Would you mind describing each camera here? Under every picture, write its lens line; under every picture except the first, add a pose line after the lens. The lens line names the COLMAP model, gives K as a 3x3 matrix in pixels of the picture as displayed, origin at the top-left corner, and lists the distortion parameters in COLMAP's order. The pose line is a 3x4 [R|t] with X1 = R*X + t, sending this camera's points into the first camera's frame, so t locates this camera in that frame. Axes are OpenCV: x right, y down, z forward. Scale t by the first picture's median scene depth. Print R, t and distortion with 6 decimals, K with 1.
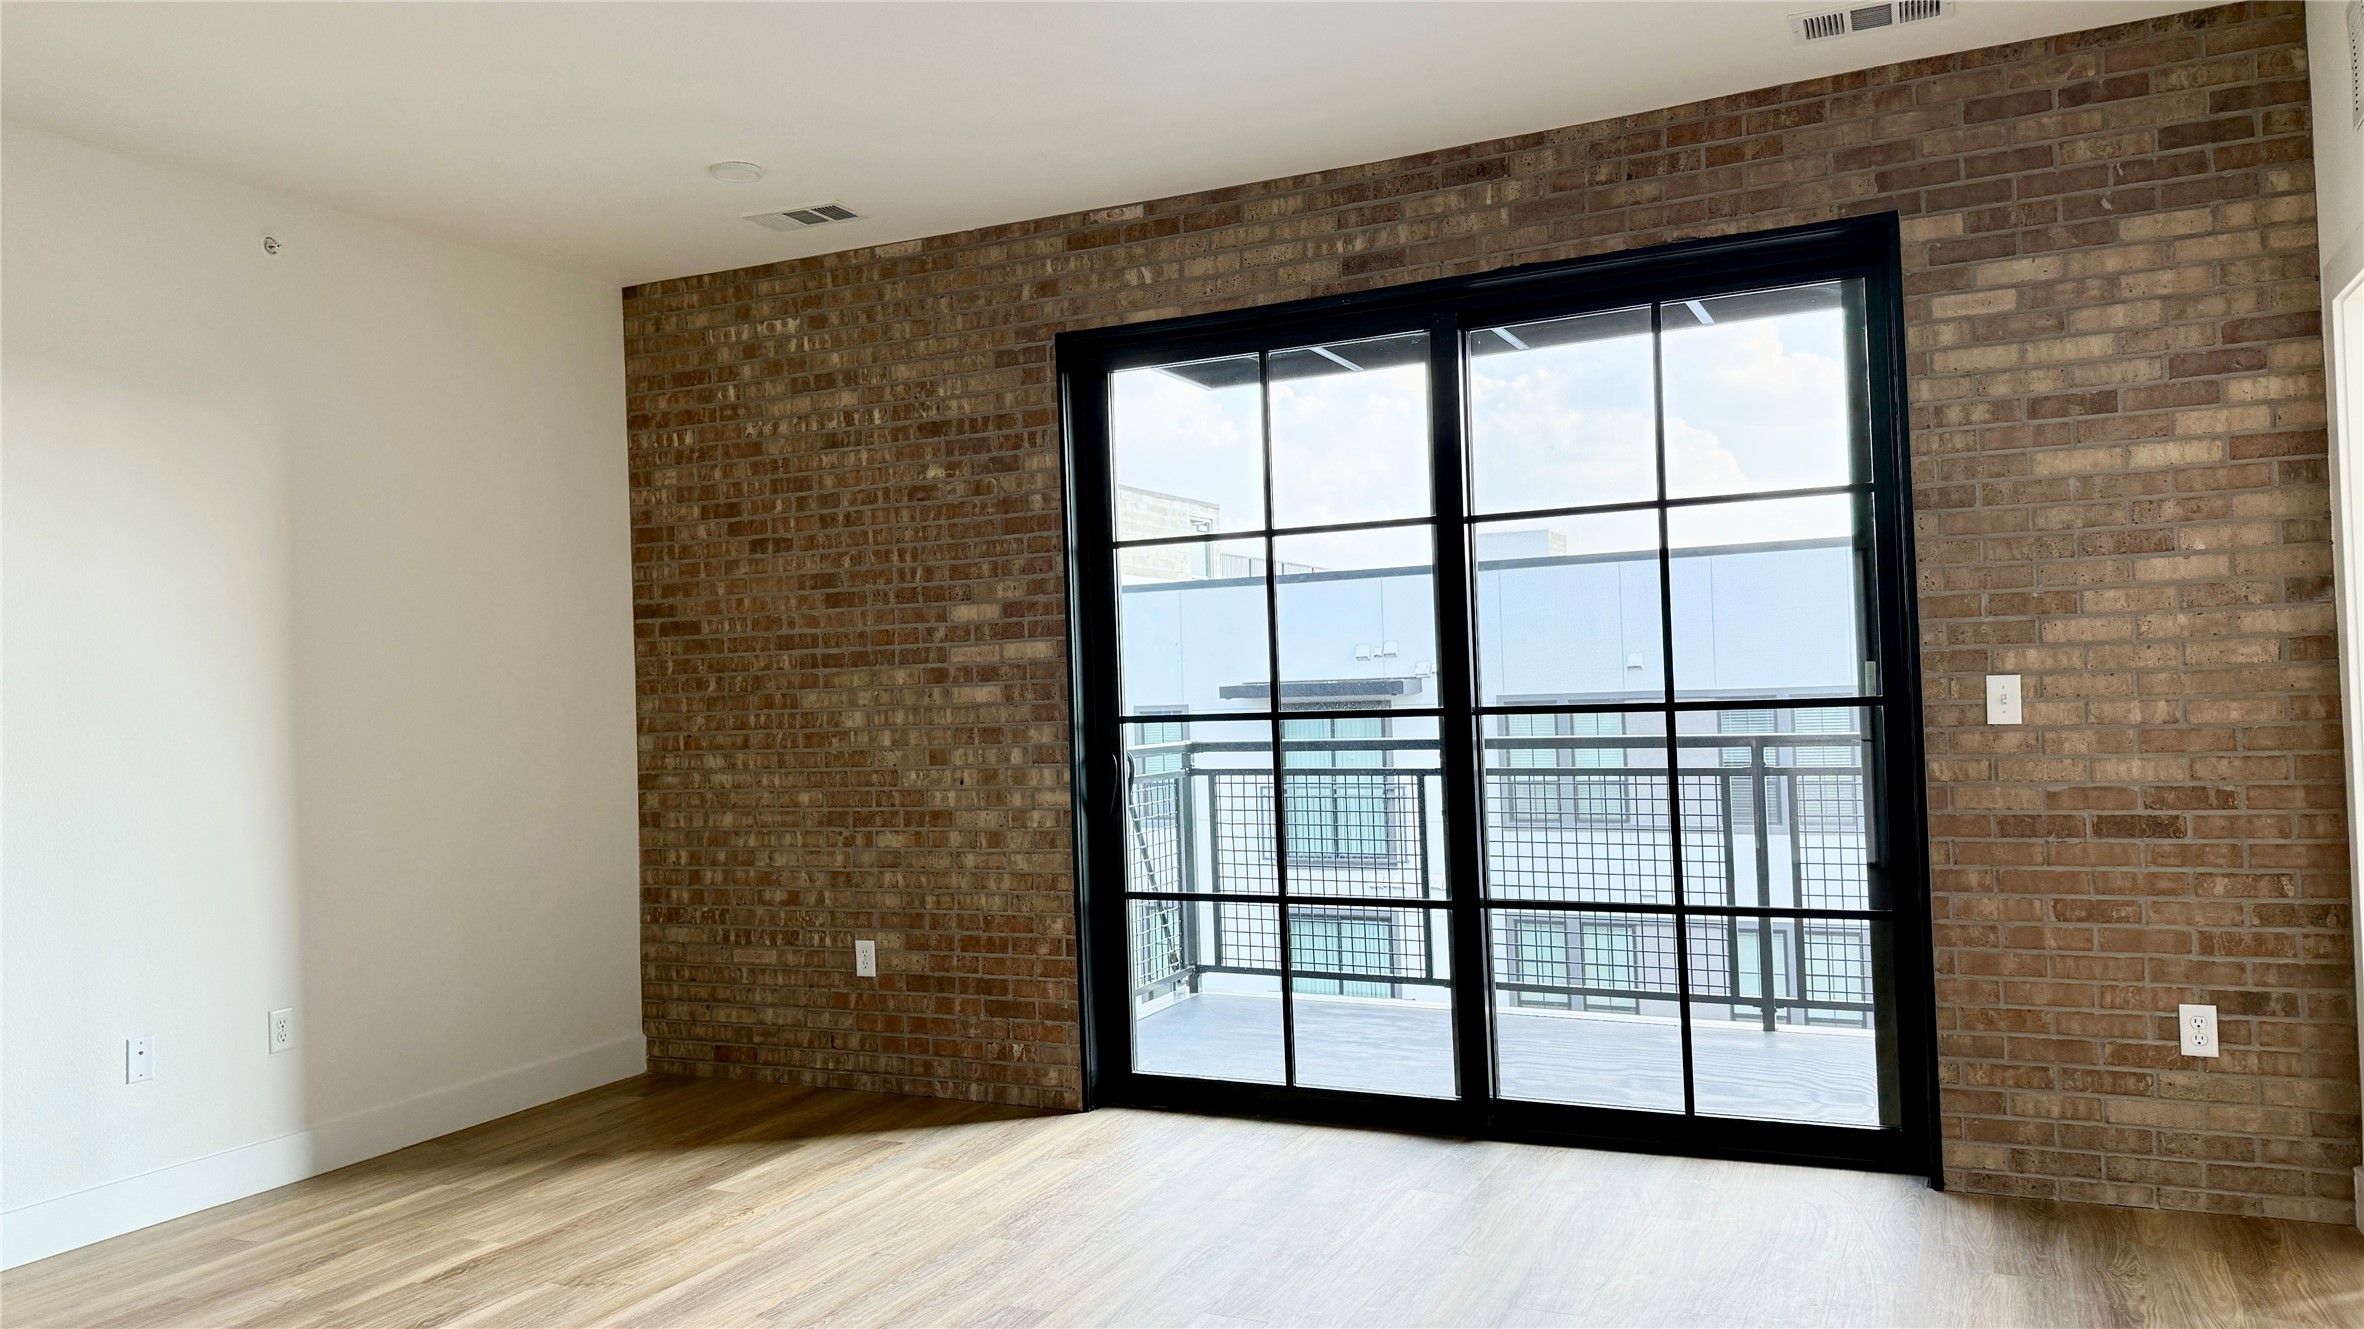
lens RADIAL K [[1674.9, 0, 1184.4], [0, 1674.9, 657.3], [0, 0, 1]] dist [0.064359, -0.076922]
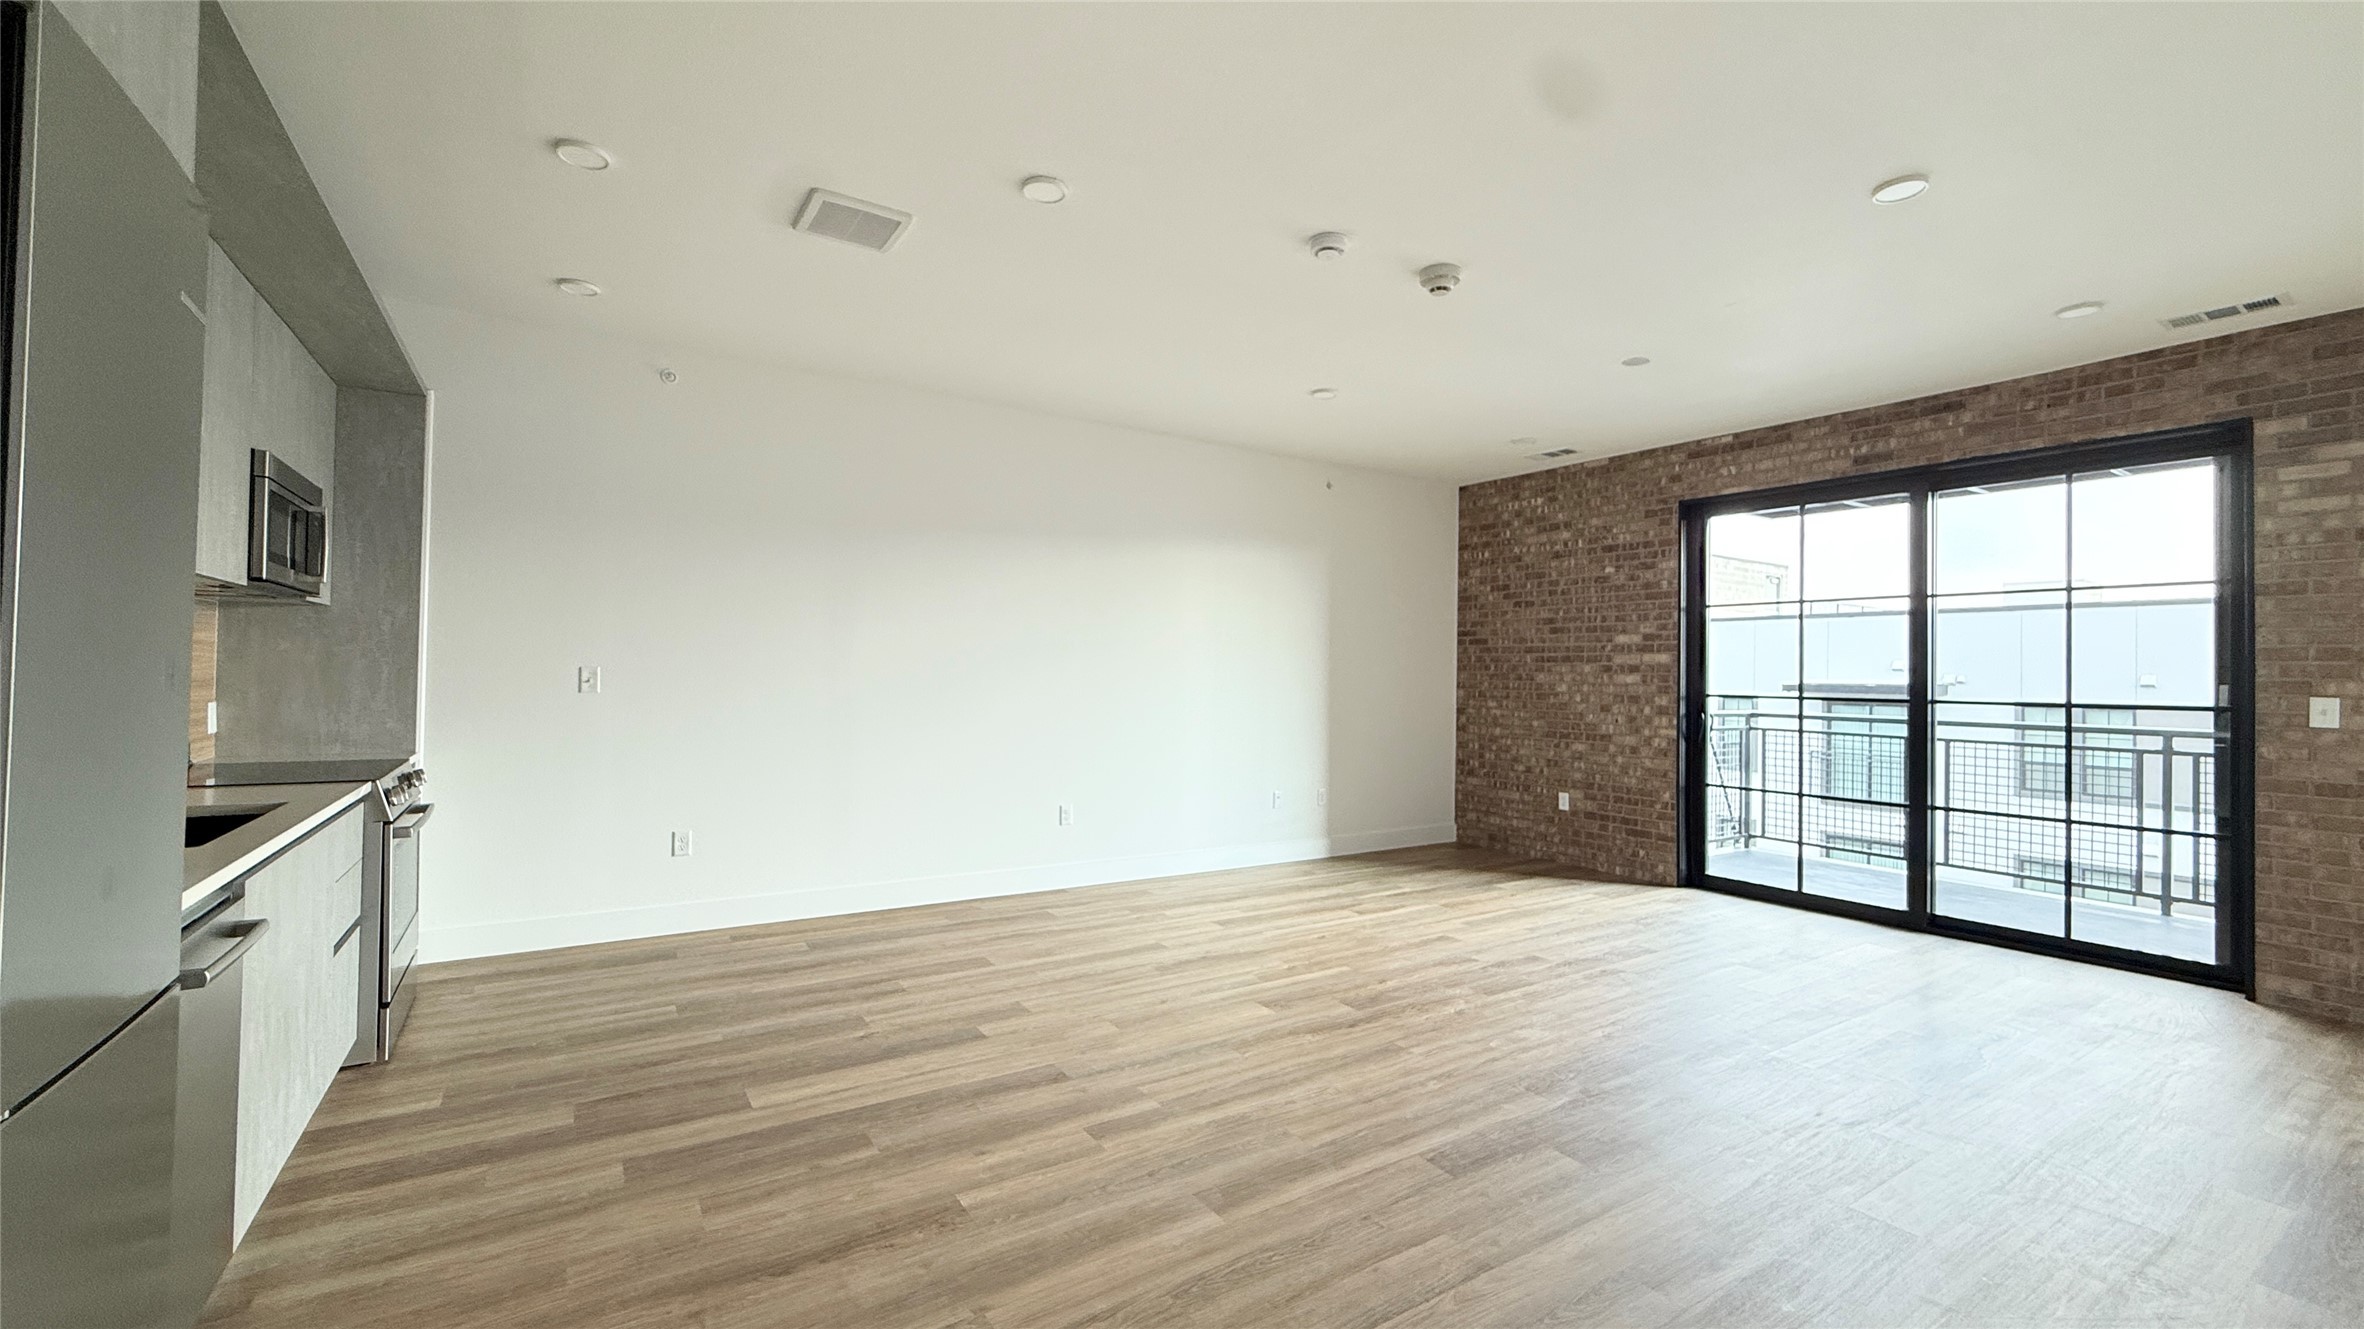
lens RADIAL K [[939.6, 0, 1181.3], [0, 939.6, 660.5], [0, 0, 1]] dist [0.001488, -0.000507]
pose [[0.851106, 0.040522, -0.523427, 0.013455], [-0.036427, 0.999172, 0.018122, -0.001237], [0.523728, 0.003644, 0.851878, -0.290532]]
